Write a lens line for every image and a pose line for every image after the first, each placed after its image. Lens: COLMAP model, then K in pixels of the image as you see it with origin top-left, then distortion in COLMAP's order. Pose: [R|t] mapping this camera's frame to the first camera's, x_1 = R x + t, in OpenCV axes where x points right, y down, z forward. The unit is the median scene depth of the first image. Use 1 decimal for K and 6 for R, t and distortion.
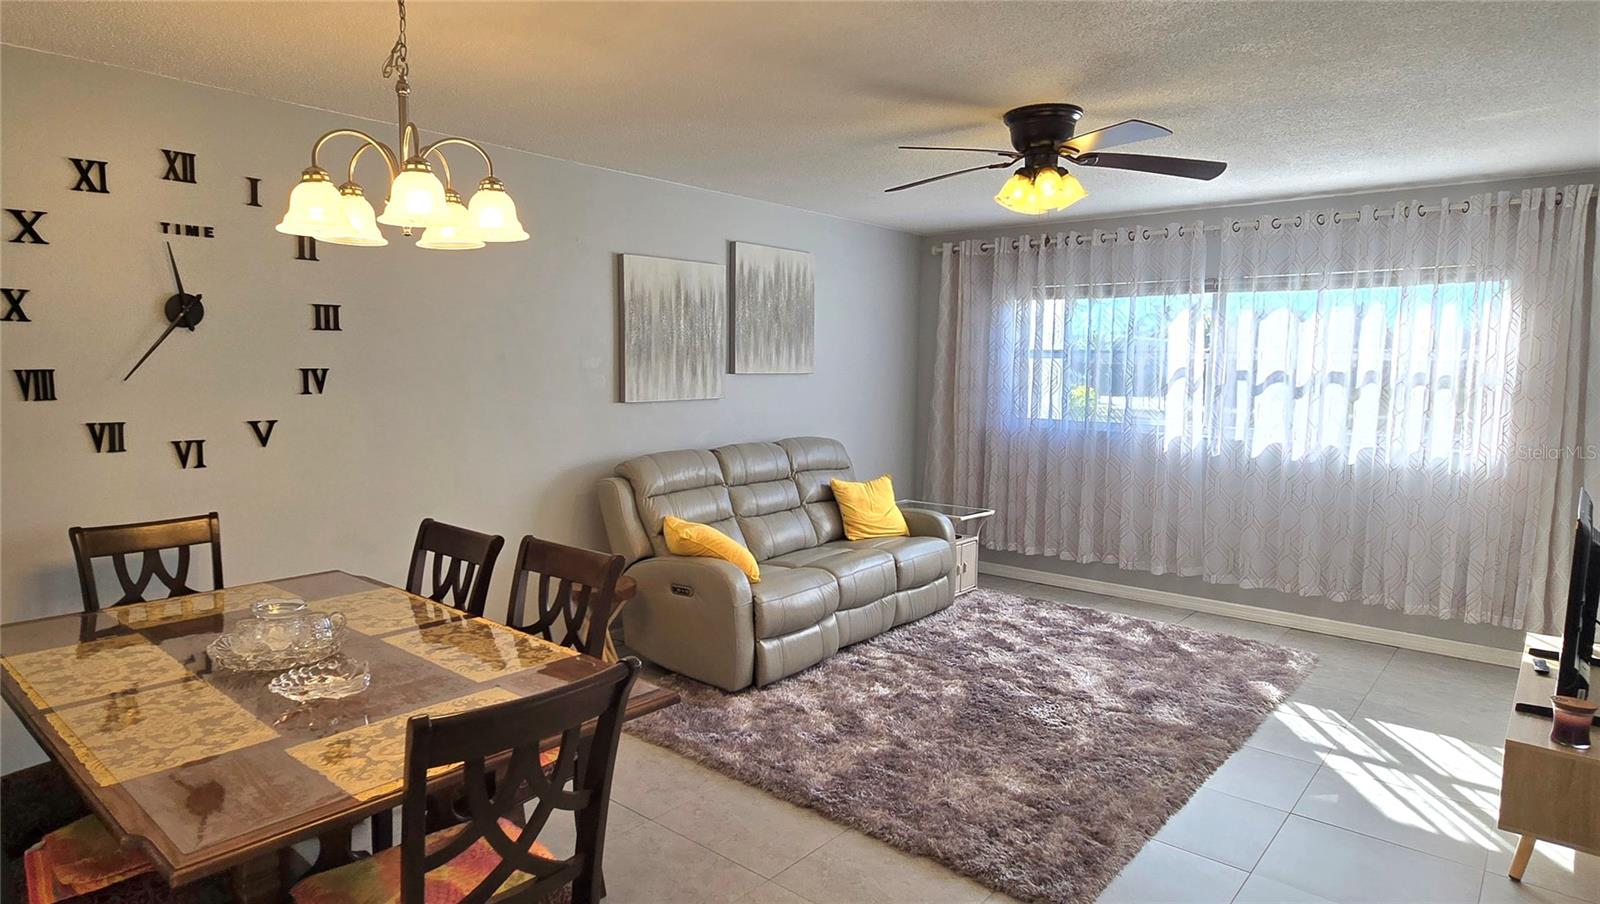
lens RADIAL K [[908.0, 0, 747.6], [0, 908.0, 435.6], [0, 0, 1]] dist [0.004443, 0.002435]
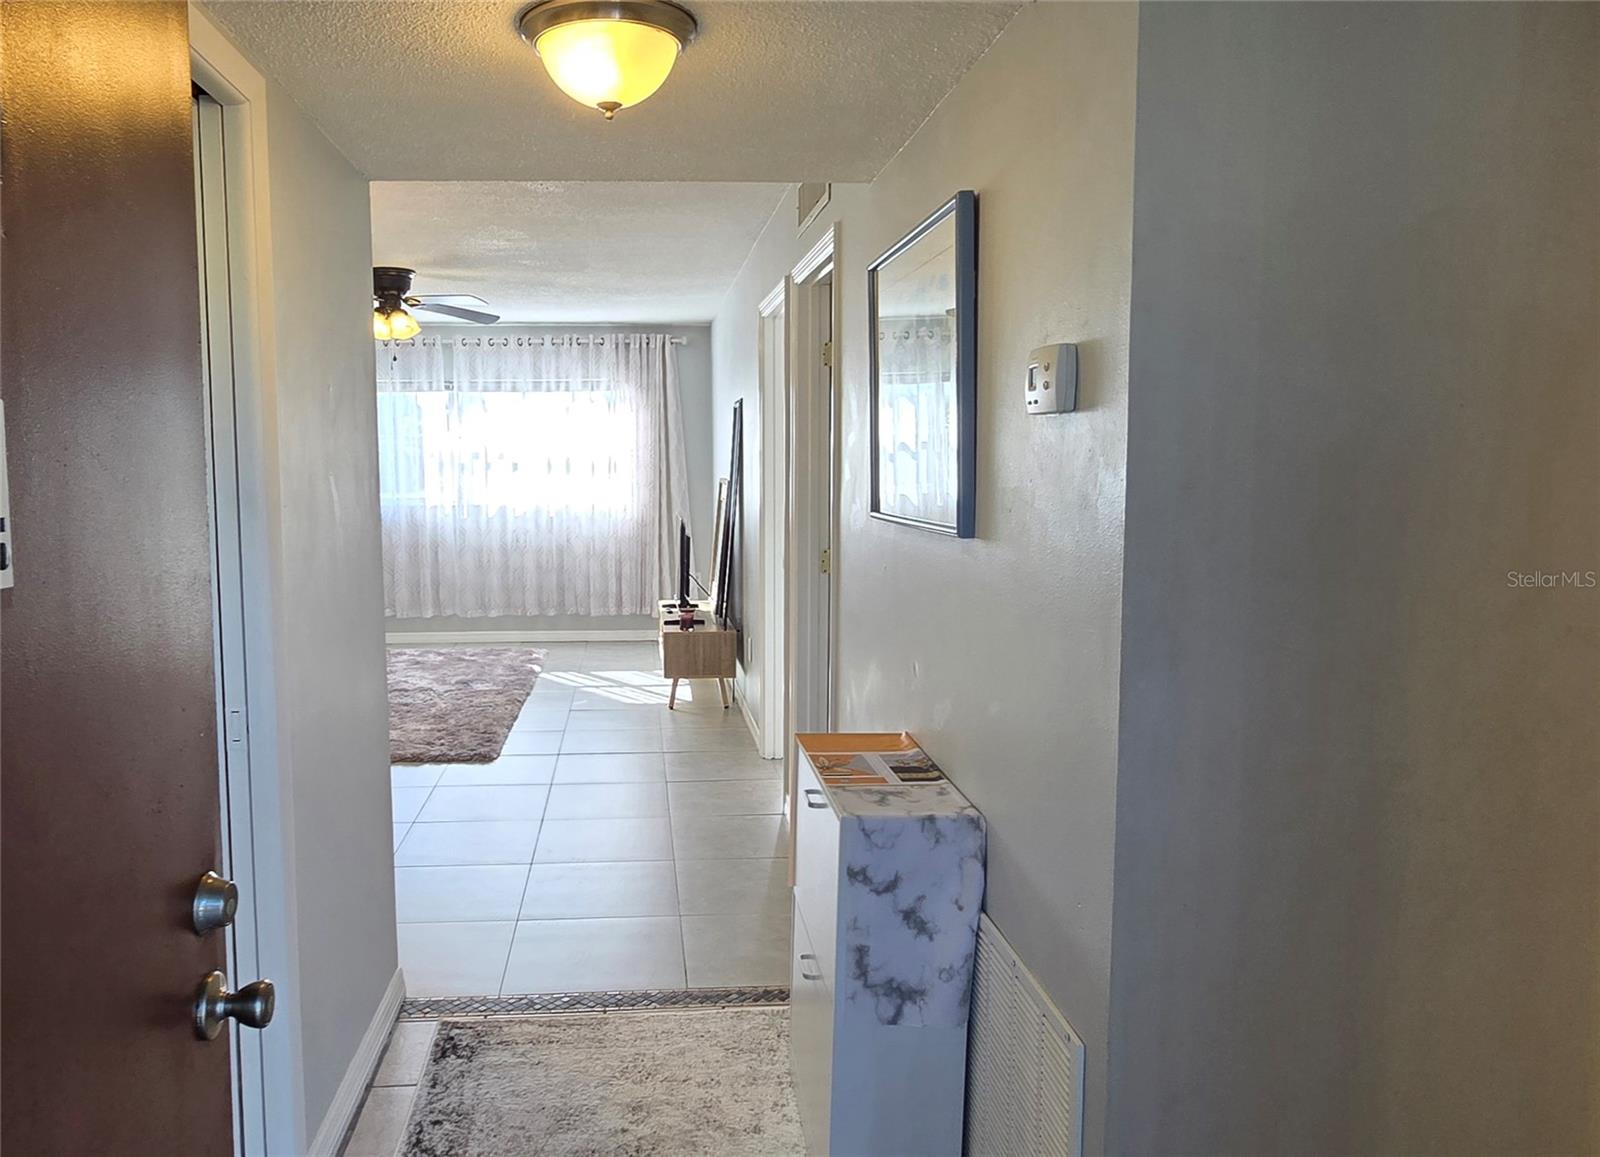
lens RADIAL K [[1295.4, 0, 794.2], [0, 1295.4, 581.4], [0, 0, 1]] dist [-0.012134, -0.000346]
pose [[0.648640, -0.085814, 0.756242, -0.652228], [0.074758, 0.996002, 0.048900, 0.063934], [-0.757415, 0.024816, 0.652462, -0.622336]]
